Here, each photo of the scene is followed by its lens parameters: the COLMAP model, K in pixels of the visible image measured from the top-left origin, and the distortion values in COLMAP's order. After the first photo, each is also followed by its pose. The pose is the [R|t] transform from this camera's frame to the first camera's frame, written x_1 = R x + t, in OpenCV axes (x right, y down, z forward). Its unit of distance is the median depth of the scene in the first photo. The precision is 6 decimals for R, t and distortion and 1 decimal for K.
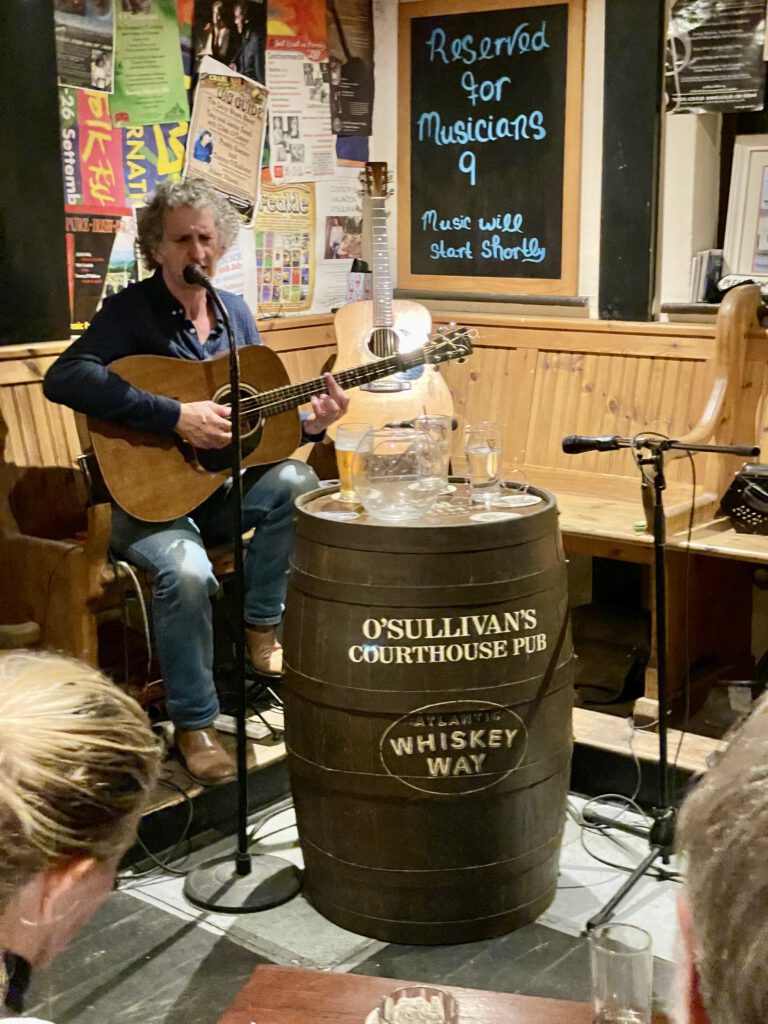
lens RADIAL K [[1546.5, 0, 423.0], [0, 1546.5, 509.5], [0, 0, 1]] dist [0.144901, 0.076290]
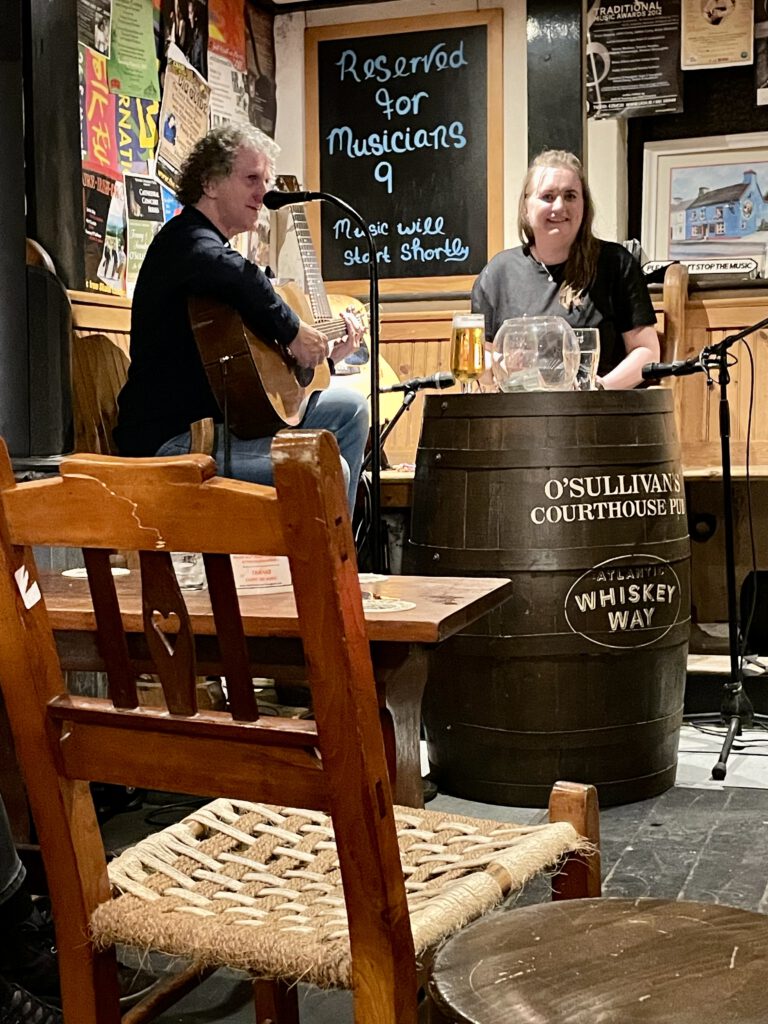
lens RADIAL K [[1565.6, 0, 384.0], [0, 1565.6, 512.0], [0, 0, 1]] dist [0.205459, -0.211243]
pose [[0.941465, -0.025435, 0.336149, -0.365581], [0.077988, 0.986532, -0.143778, 0.173061], [-0.327965, 0.161578, 0.930769, 0.038445]]
